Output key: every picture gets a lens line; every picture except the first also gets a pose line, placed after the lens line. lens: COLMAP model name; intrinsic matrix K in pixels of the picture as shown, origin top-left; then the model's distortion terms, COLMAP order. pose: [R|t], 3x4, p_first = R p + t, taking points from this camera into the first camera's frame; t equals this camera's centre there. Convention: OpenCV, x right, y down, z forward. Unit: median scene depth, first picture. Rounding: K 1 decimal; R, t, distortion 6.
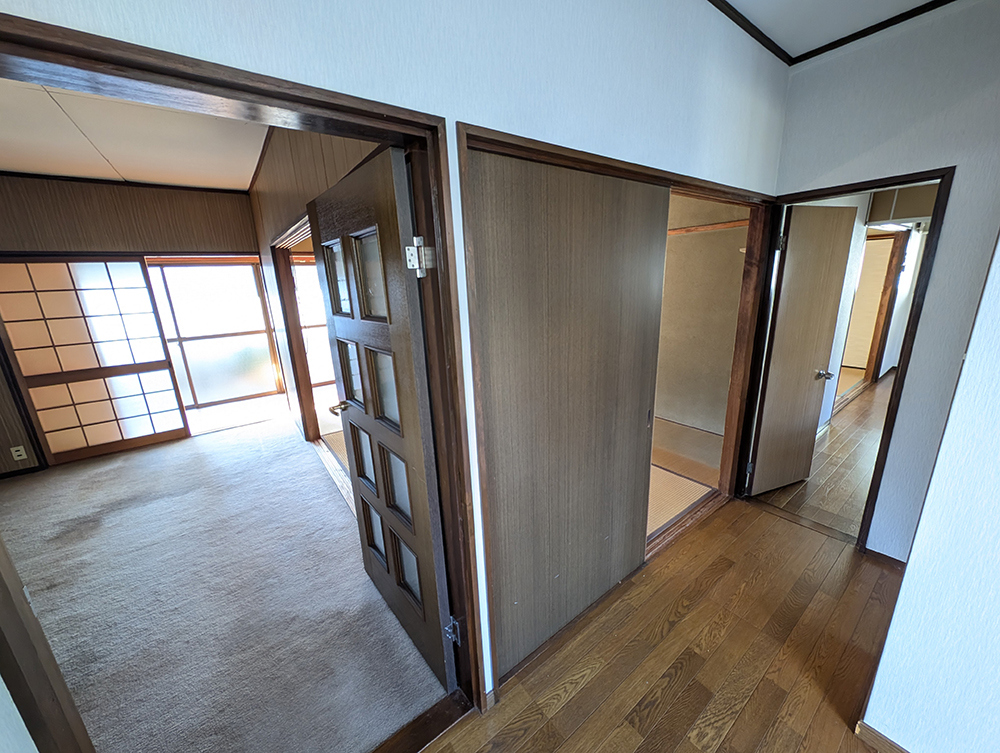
lens RADIAL K [[373.5, 0, 502.0], [0, 373.5, 373.0], [0, 0, 1]] dist [0.011536, -0.005806]
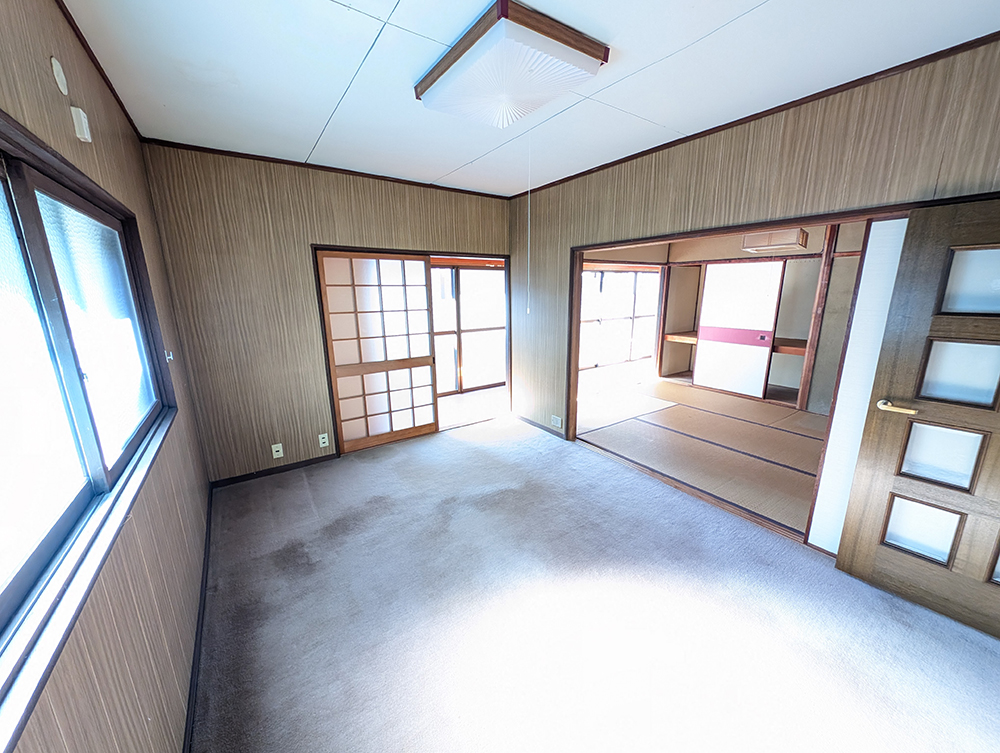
lens RADIAL K [[373.5, 0, 502.0], [0, 373.5, 373.0], [0, 0, 1]] dist [0.011536, -0.005806]
pose [[0.999012, 0.036936, -0.024722, -0.731671], [-0.037664, 0.998851, -0.029640, 0.038431], [0.023599, 0.030542, 0.999255, -0.023260]]
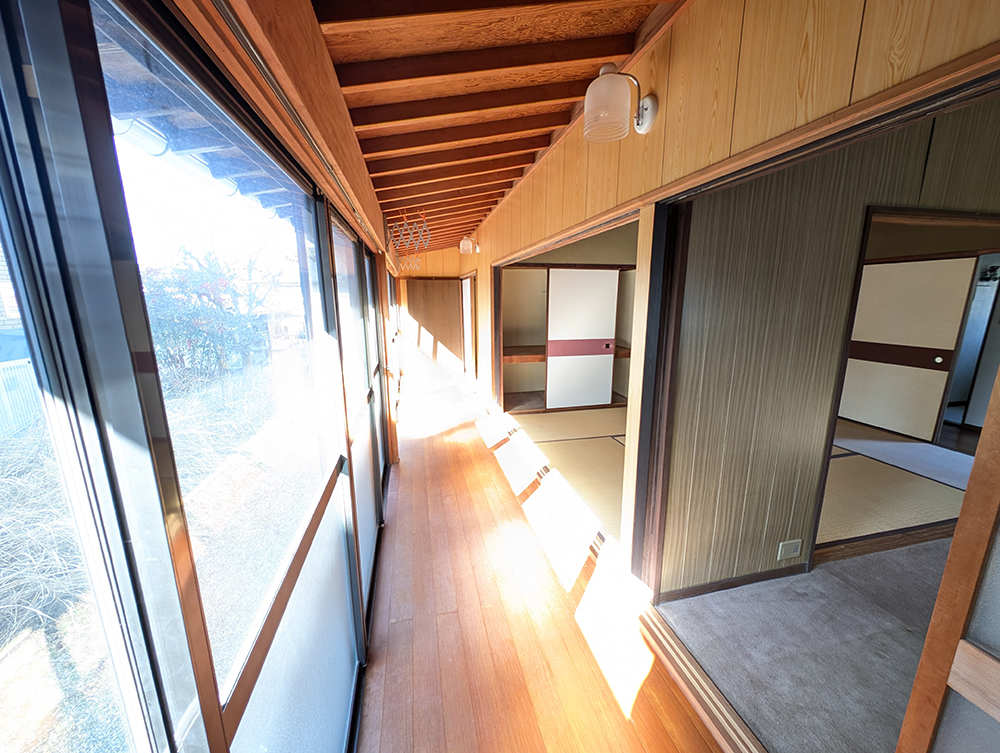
lens RADIAL K [[373.5, 0, 502.0], [0, 373.5, 373.0], [0, 0, 1]] dist [0.011536, -0.005806]
pose [[0.396665, -0.151087, 0.905444, -1.247348], [0.221271, 0.973015, 0.065426, -0.258684], [-0.890896, 0.174397, 0.419392, 1.209523]]
